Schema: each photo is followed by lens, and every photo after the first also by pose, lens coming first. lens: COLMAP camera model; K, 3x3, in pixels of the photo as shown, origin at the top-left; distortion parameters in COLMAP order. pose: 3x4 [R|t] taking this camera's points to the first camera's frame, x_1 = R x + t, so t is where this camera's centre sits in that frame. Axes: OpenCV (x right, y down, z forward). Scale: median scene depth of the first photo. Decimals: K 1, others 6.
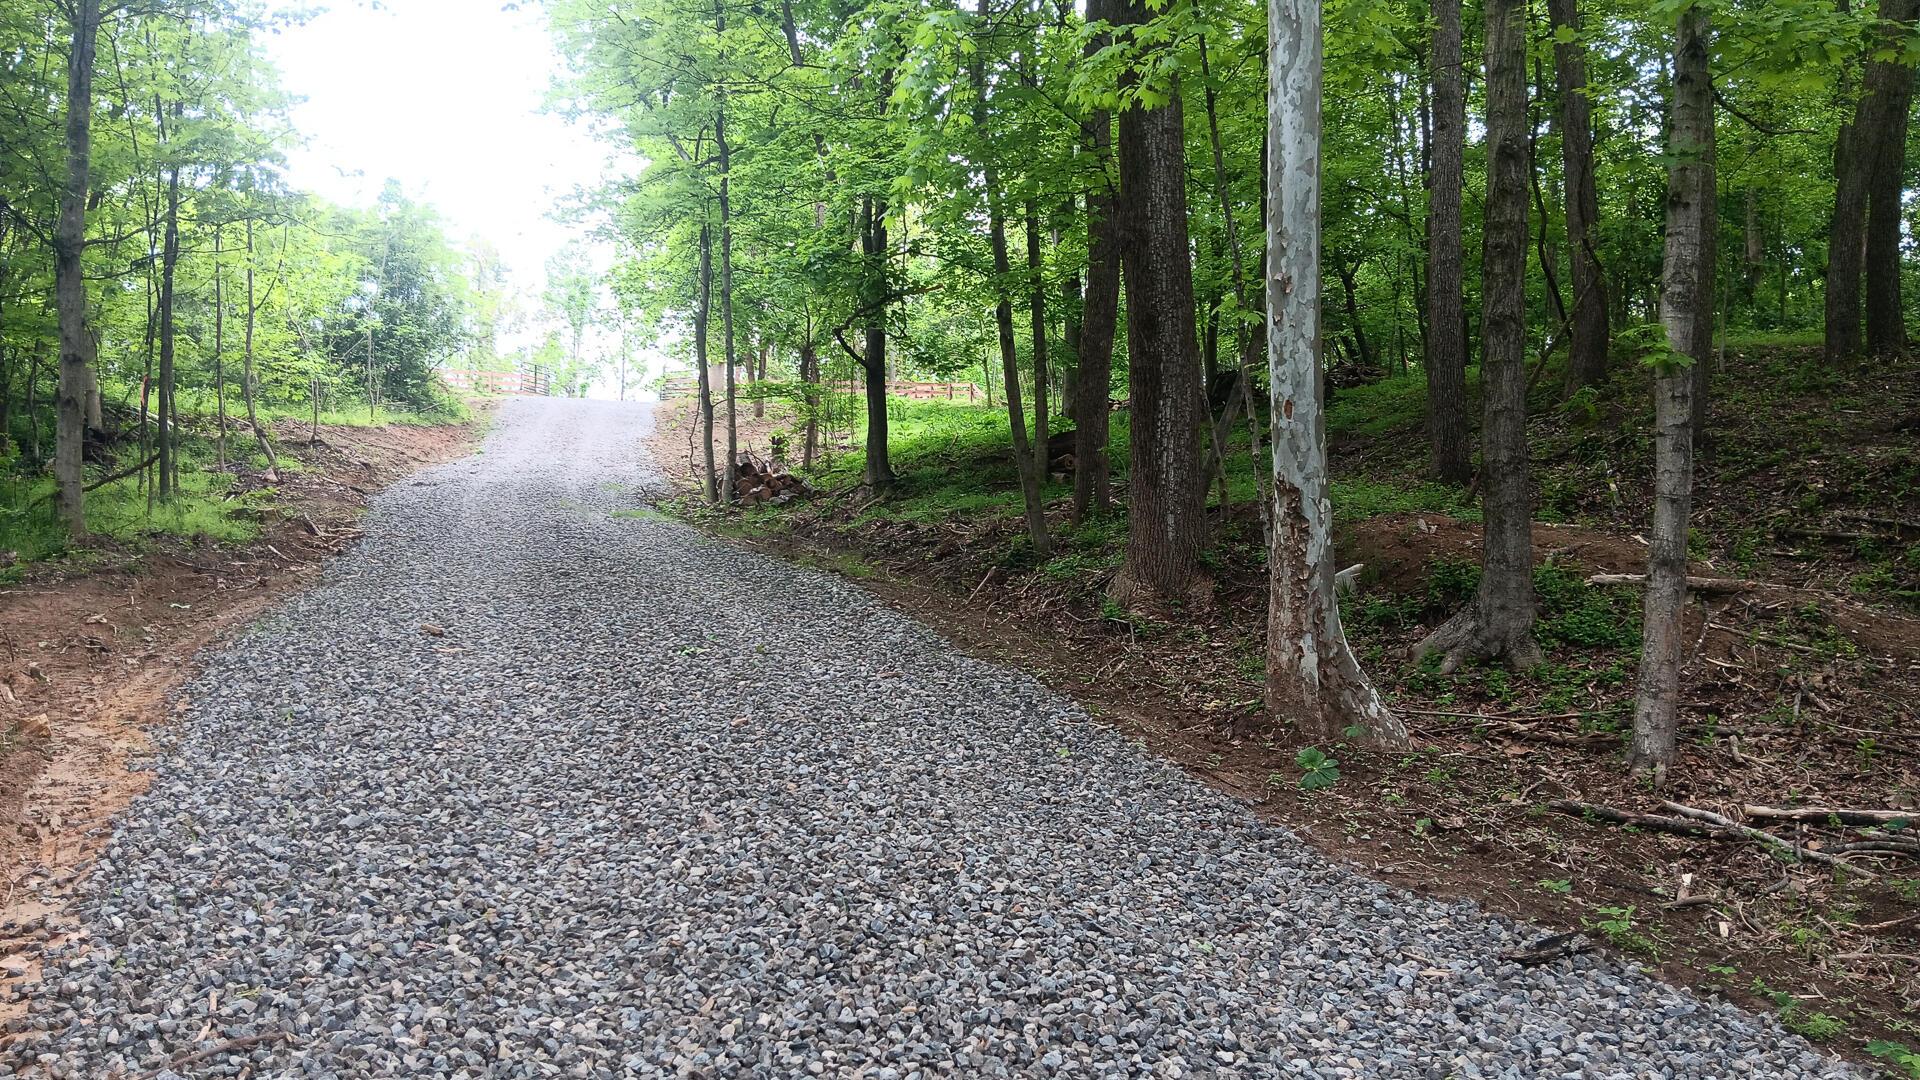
lens RADIAL K [[1640.0, 0, 960.0], [0, 1640.0, 540.0], [0, 0, 1]] dist [0.001069, 0.000686]
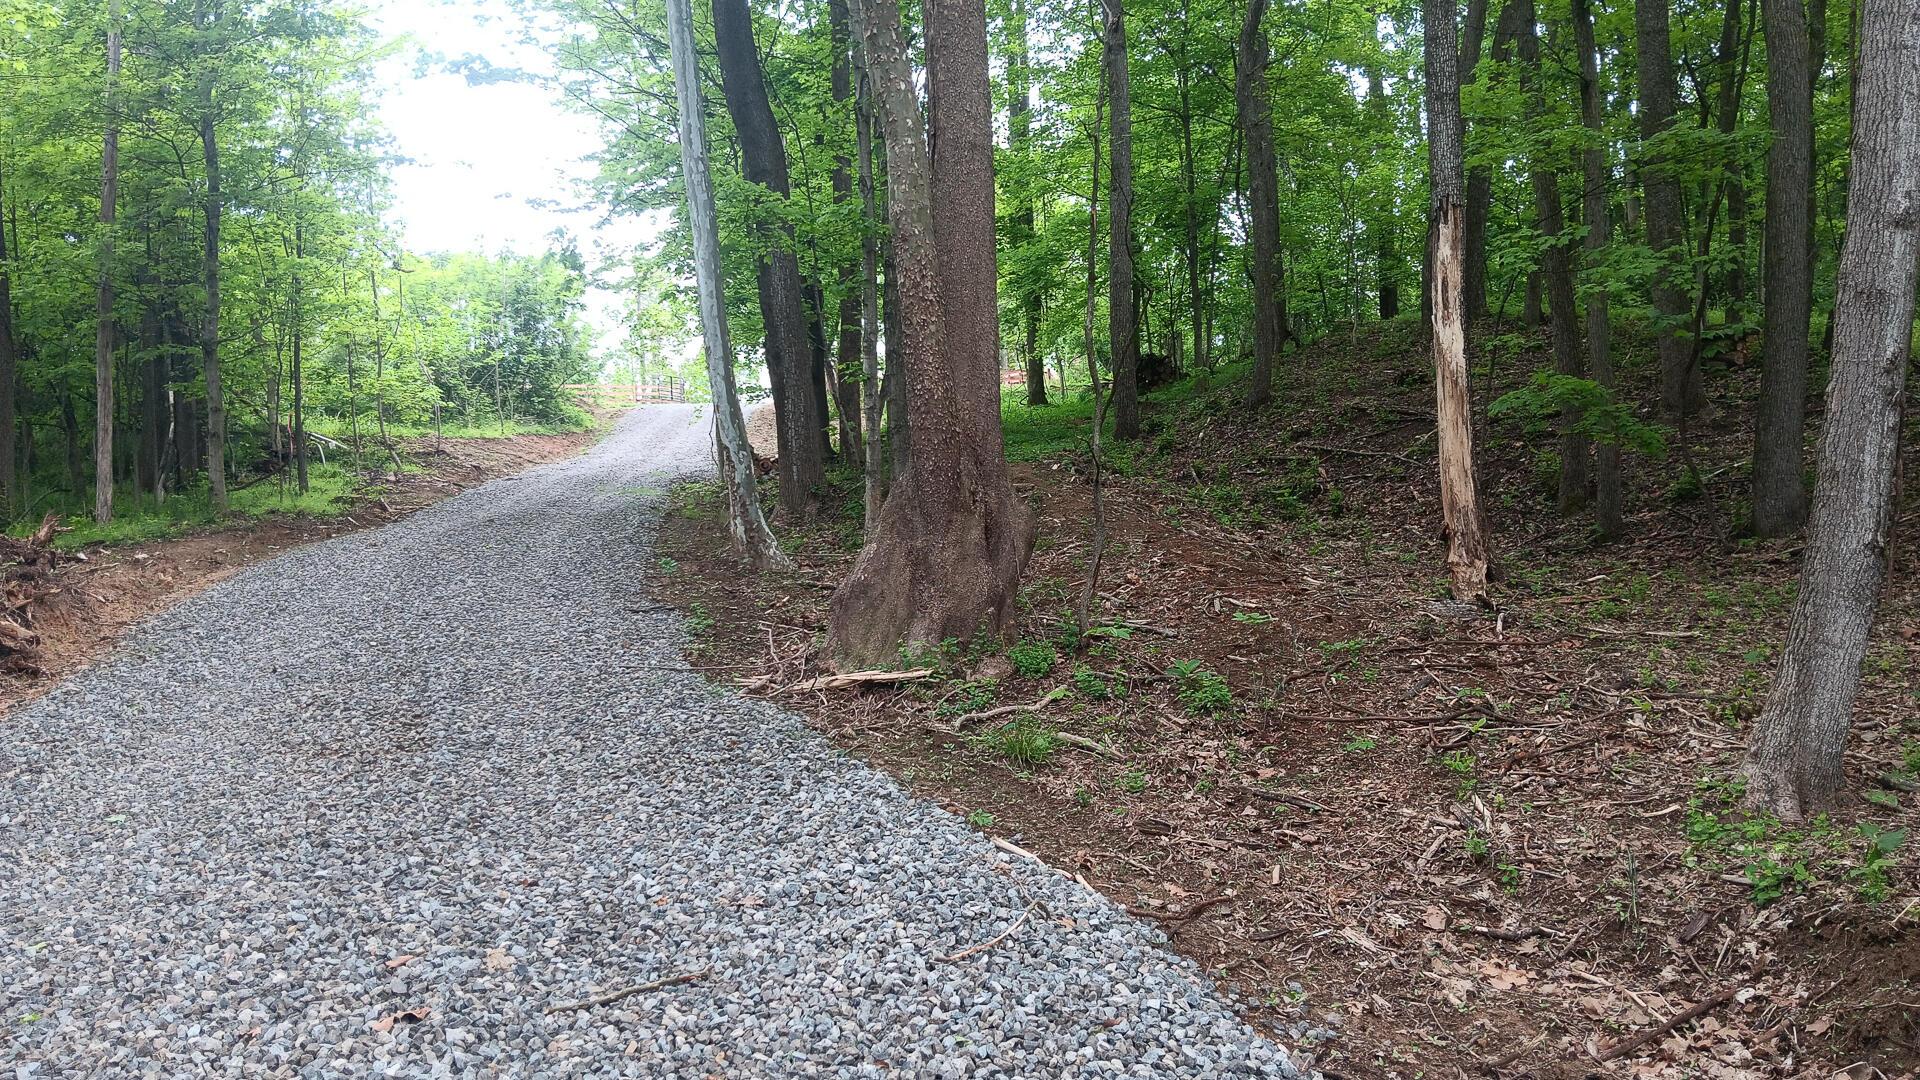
lens RADIAL K [[1640.0, 0, 960.0], [0, 1640.0, 540.0], [0, 0, 1]] dist [0.001069, 0.000686]
pose [[0.990047, -0.045498, -0.133182, 0.216576], [0.046792, 0.998883, 0.006600, 0.024510], [0.132733, -0.012766, 0.991070, -0.287289]]
